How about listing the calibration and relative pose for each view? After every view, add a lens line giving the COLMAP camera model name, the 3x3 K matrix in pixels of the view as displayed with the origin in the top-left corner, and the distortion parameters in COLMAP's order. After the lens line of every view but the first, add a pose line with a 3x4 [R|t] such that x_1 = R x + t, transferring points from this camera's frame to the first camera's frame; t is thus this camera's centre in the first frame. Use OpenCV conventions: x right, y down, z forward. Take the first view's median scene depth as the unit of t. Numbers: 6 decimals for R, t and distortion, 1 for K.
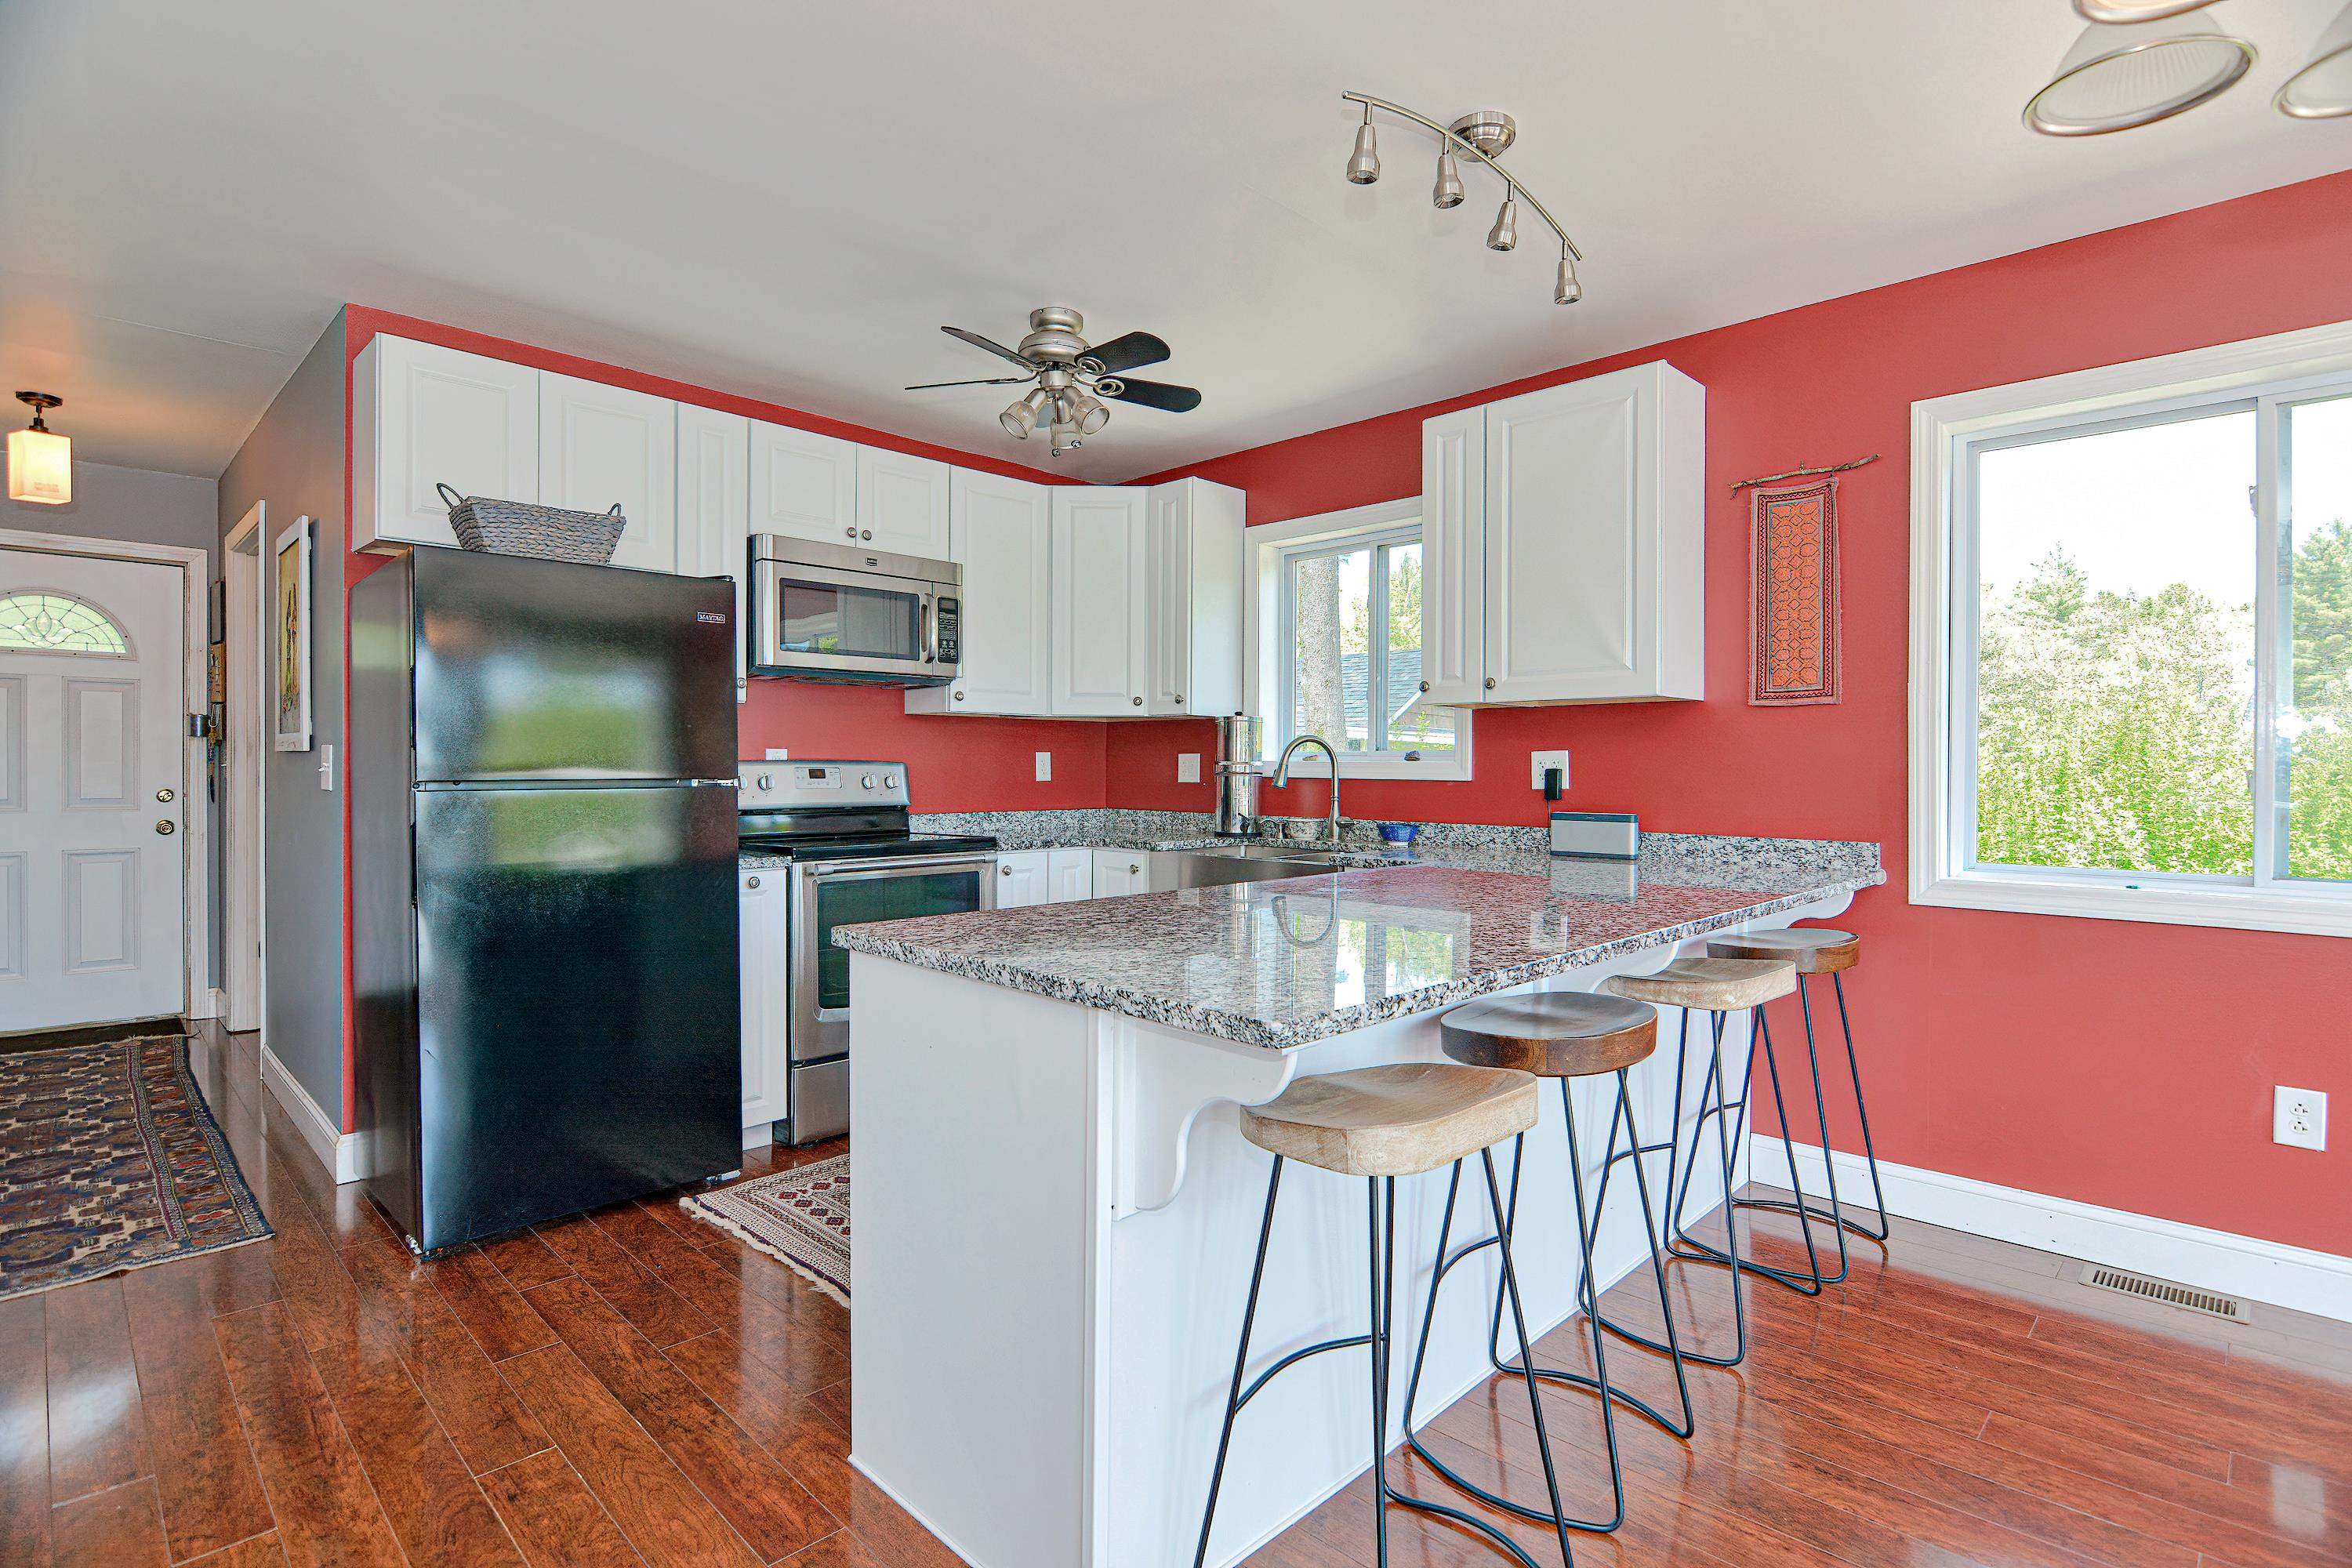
lens RADIAL K [[1139.5, 0, 1165.2], [0, 1139.5, 773.7], [0, 0, 1]] dist [0.003575, -0.009426]
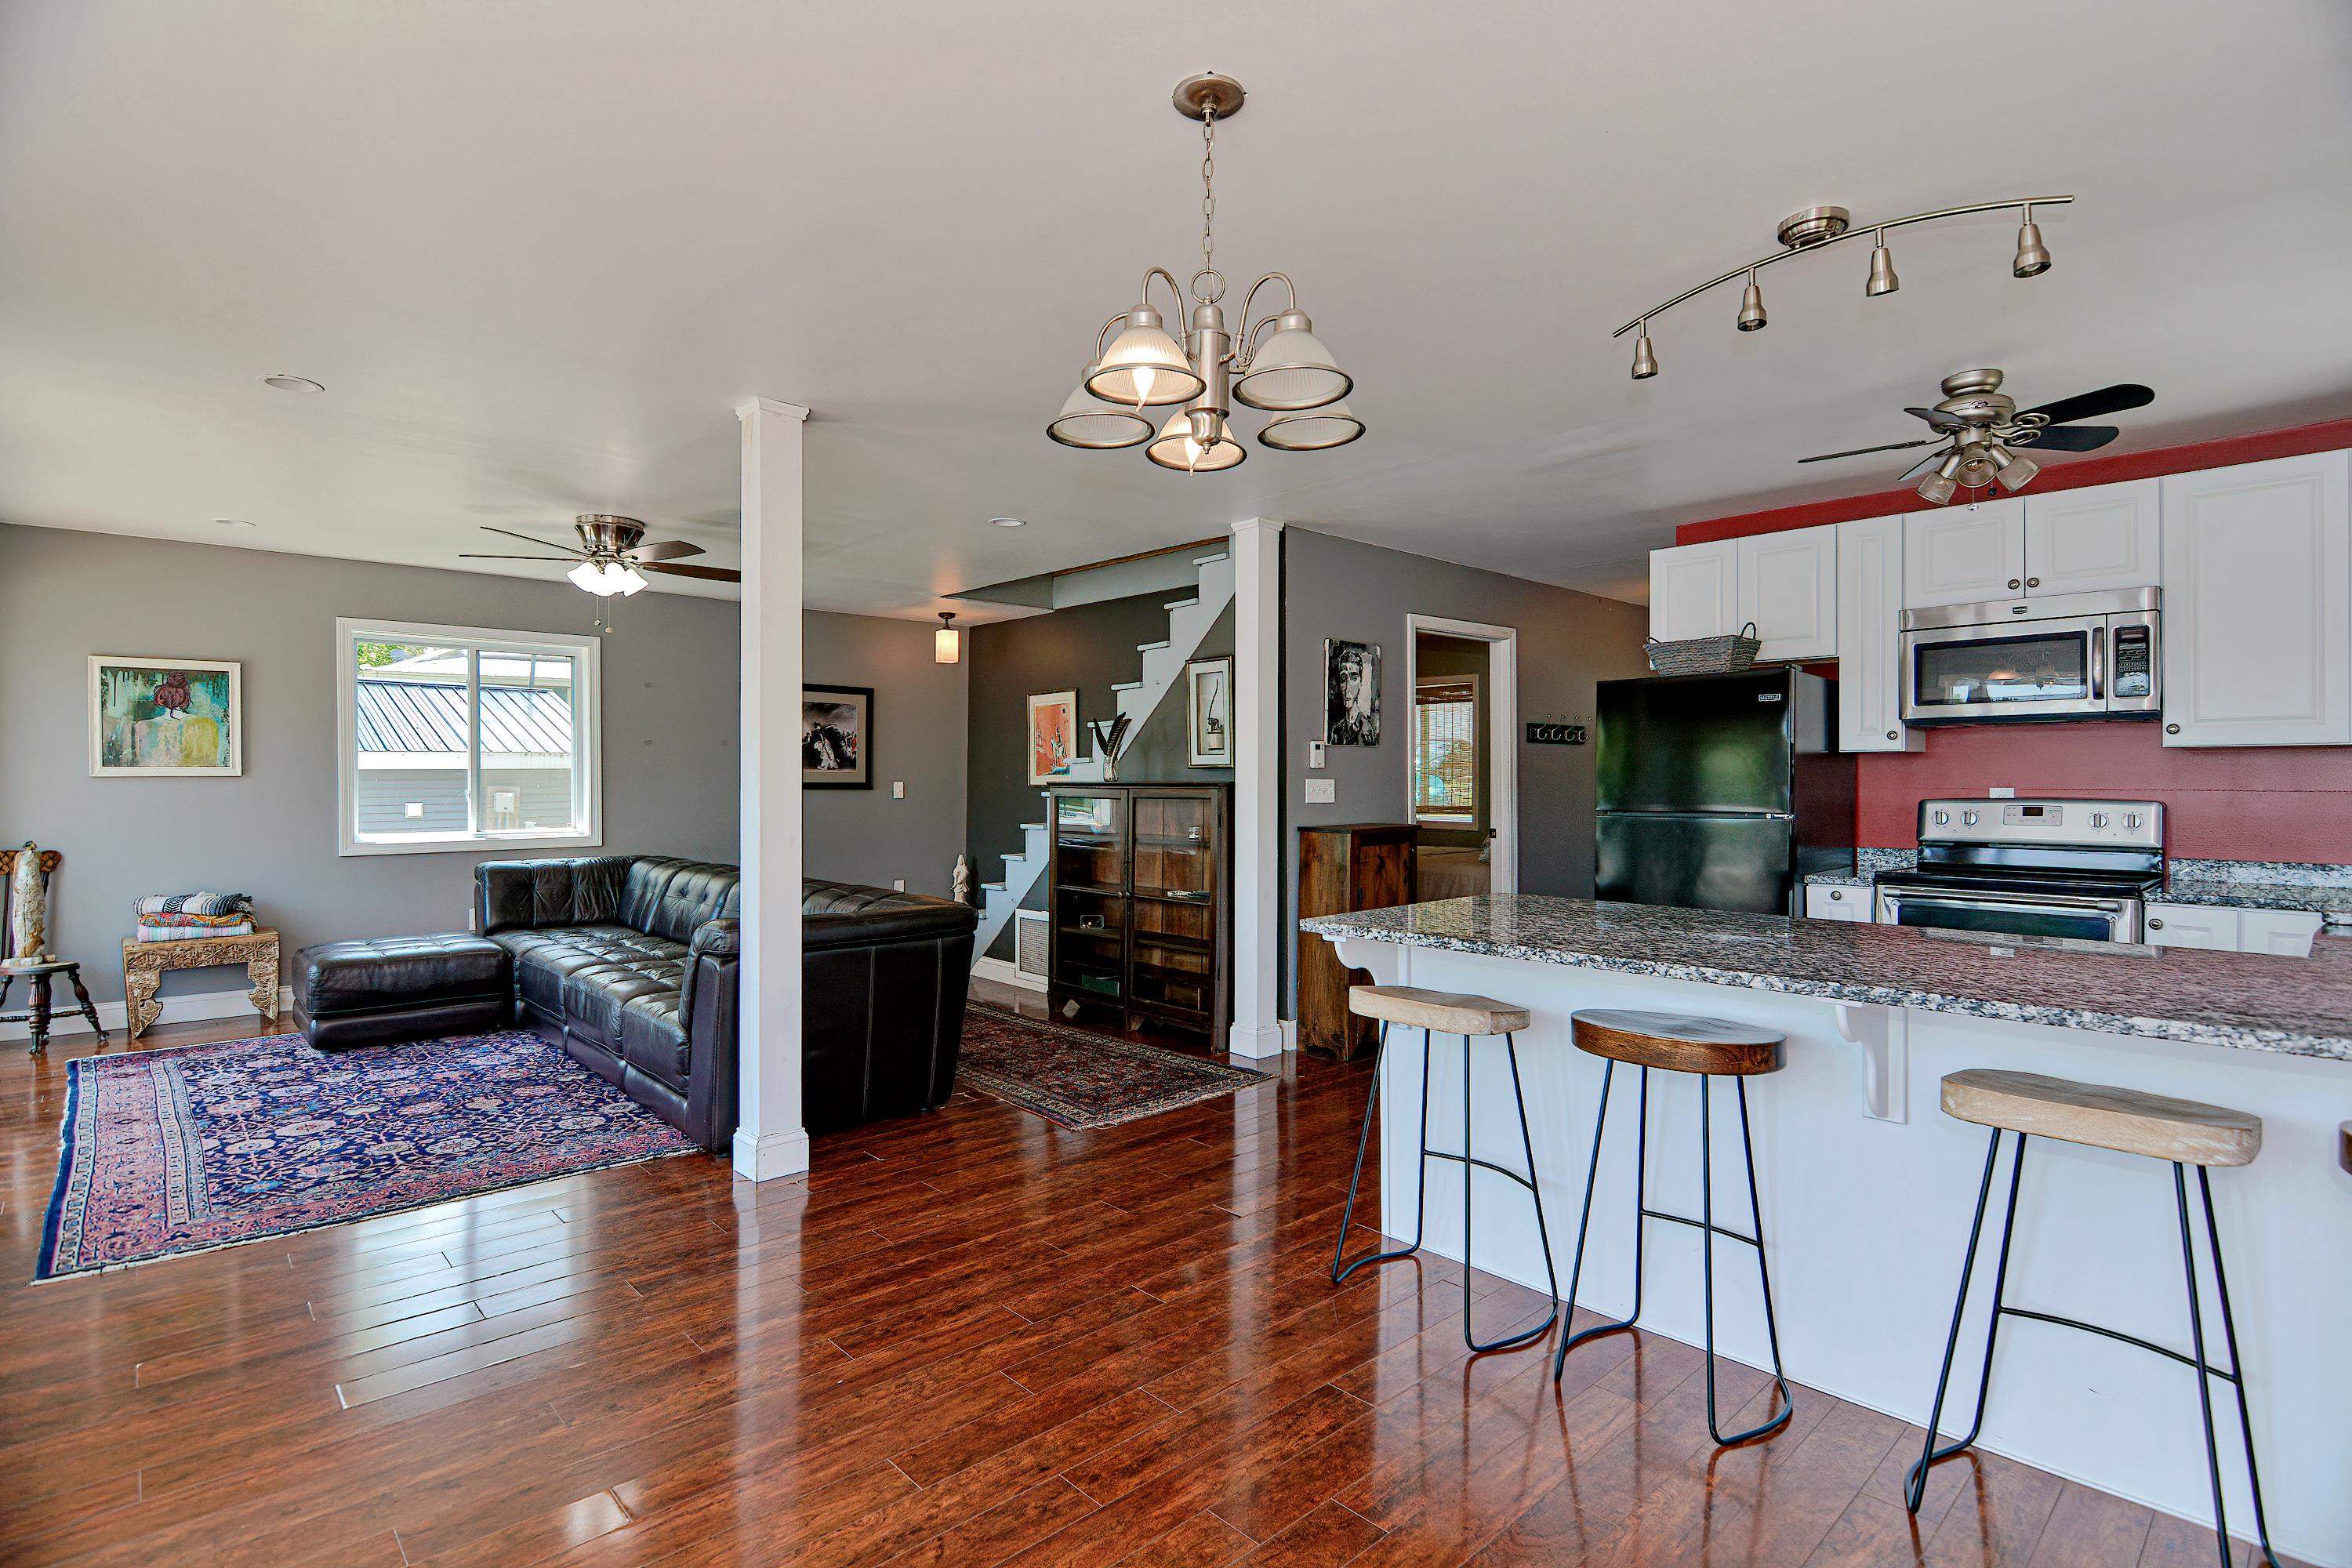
lens RADIAL K [[1139.5, 0, 1193.0], [0, 1139.5, 785.3], [0, 0, 1]] dist [0.003575, -0.009426]
pose [[-0.030646, 0.001036, -0.999530, 0.772246], [-0.007325, 0.999972, 0.001261, -0.020151], [0.999503, 0.007360, -0.030637, 0.264446]]
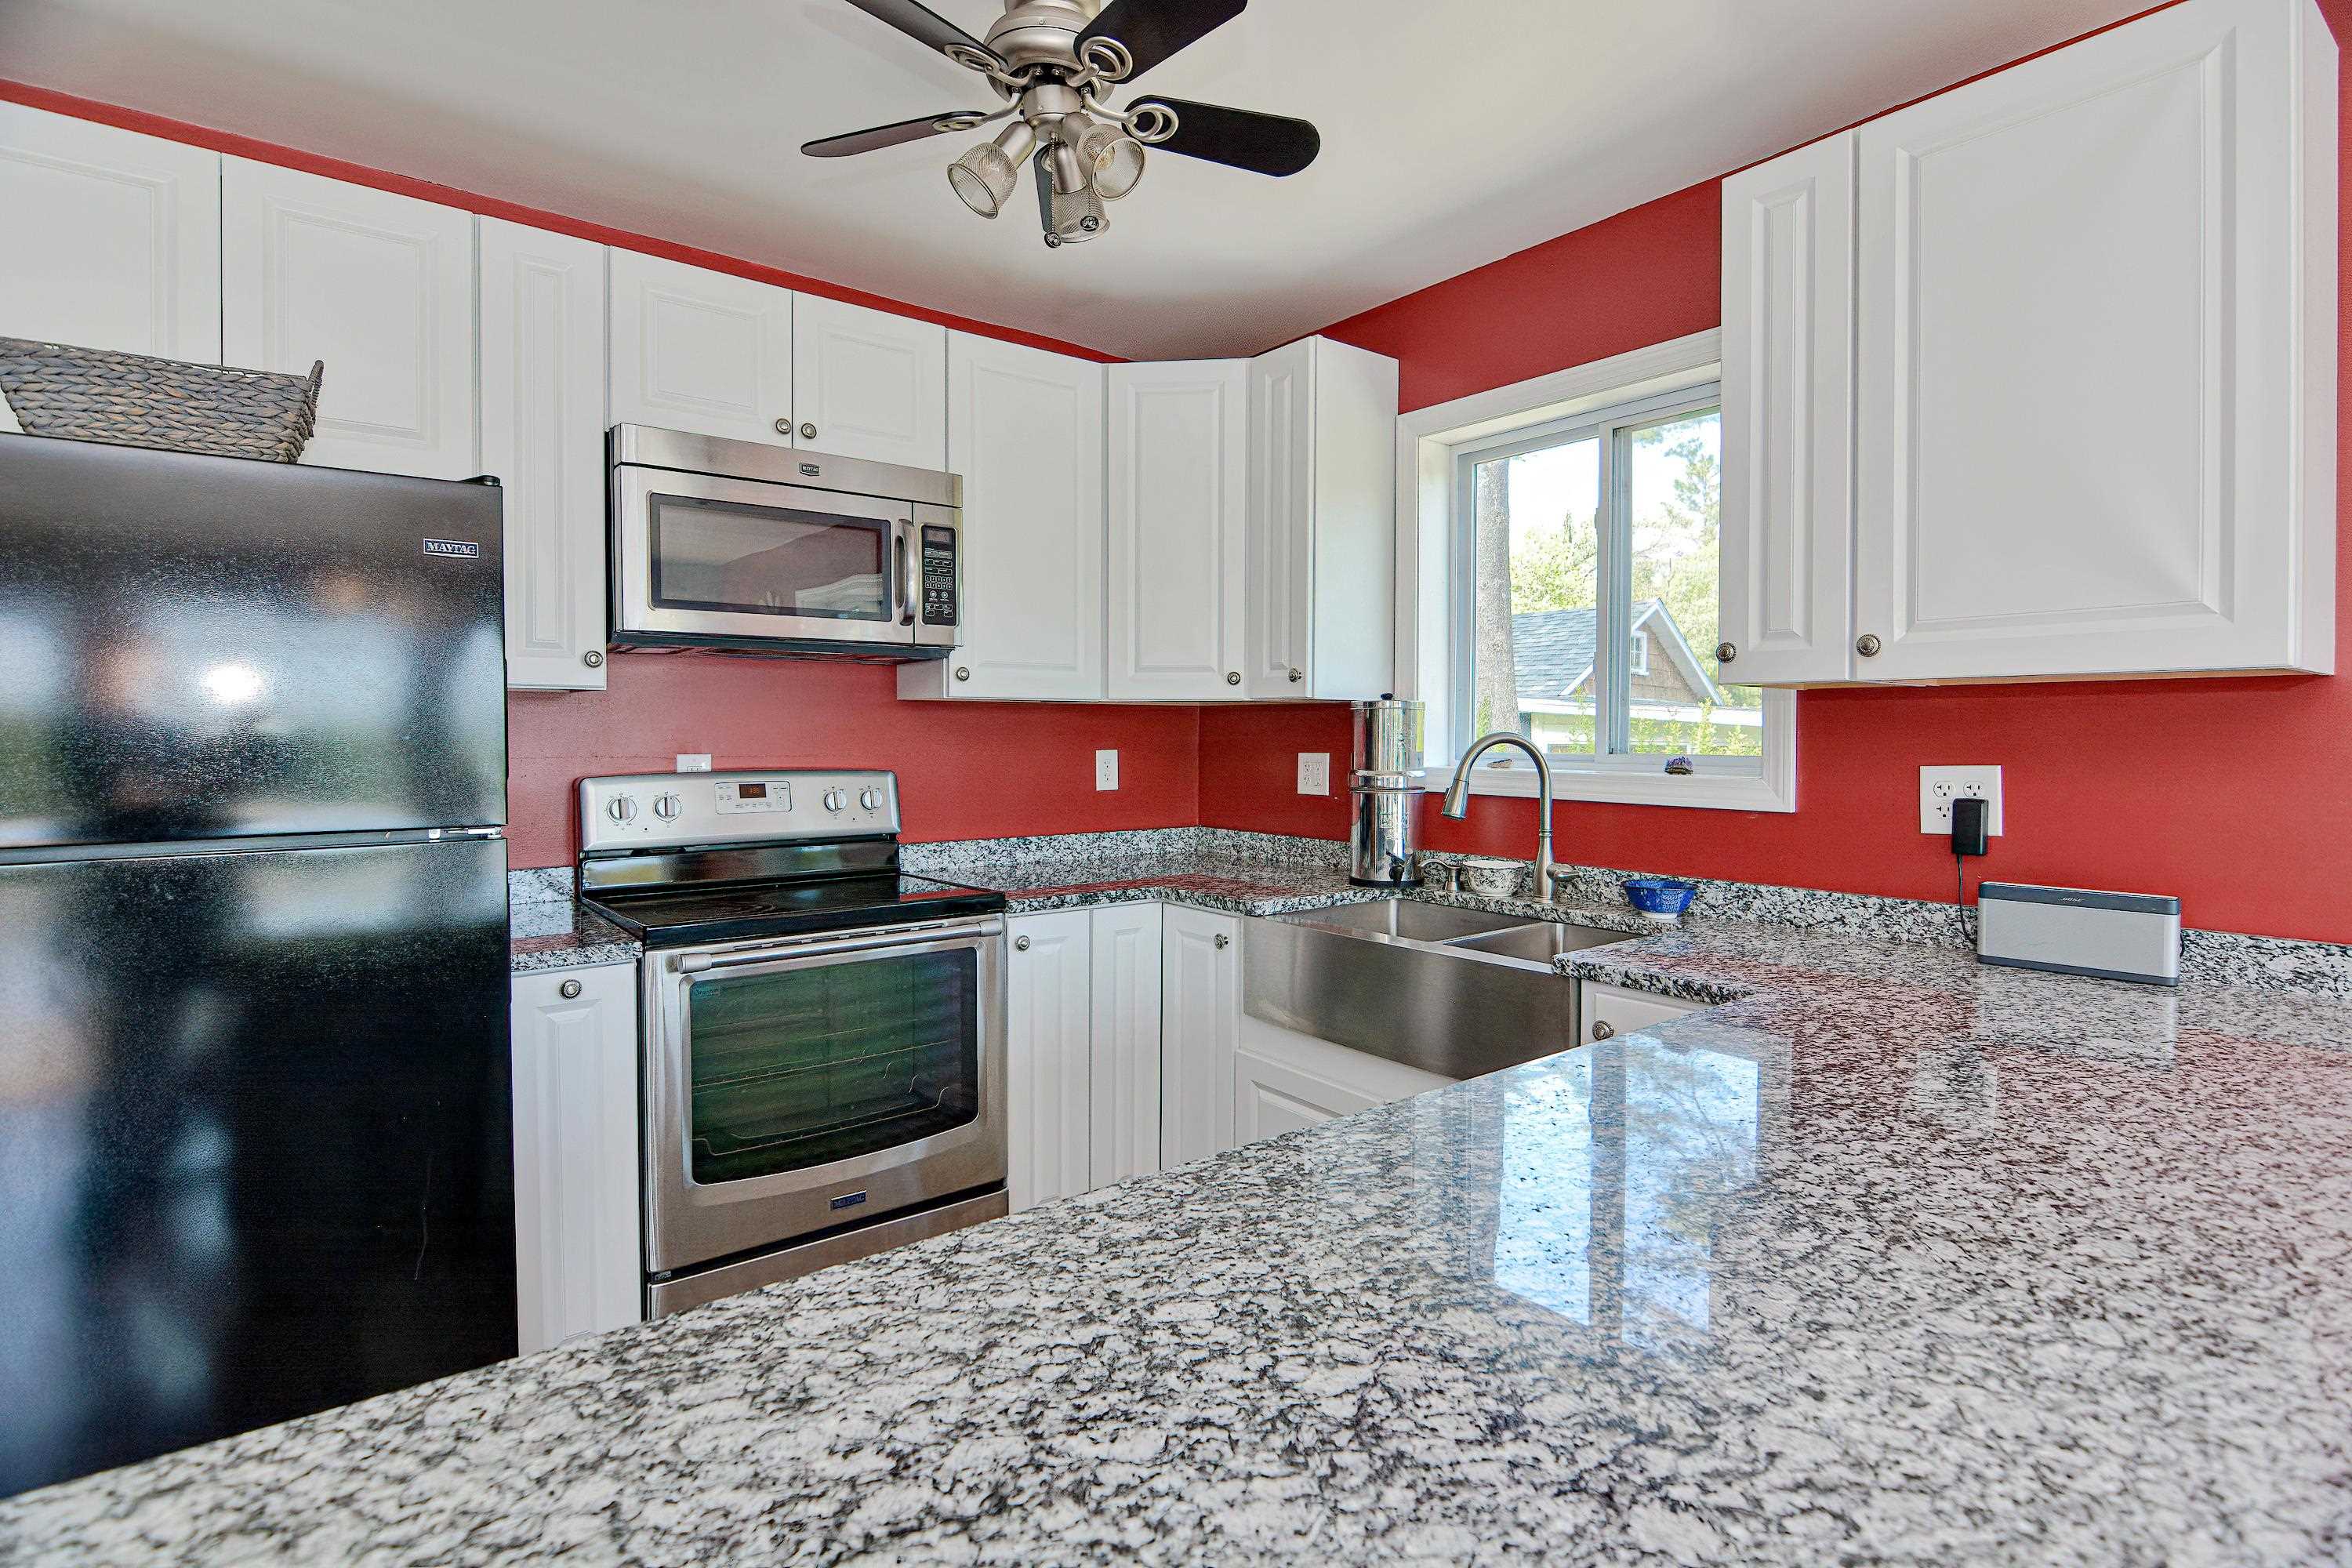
lens RADIAL K [[1139.5, 0, 1163.7], [0, 1139.5, 752.6], [0, 0, 1]] dist [0.003575, -0.009426]
pose [[0.991615, -0.001114, -0.129225, 0.023953], [0.002483, 0.999943, 0.010432, -0.029815], [0.129206, -0.010666, 0.991560, 0.365877]]
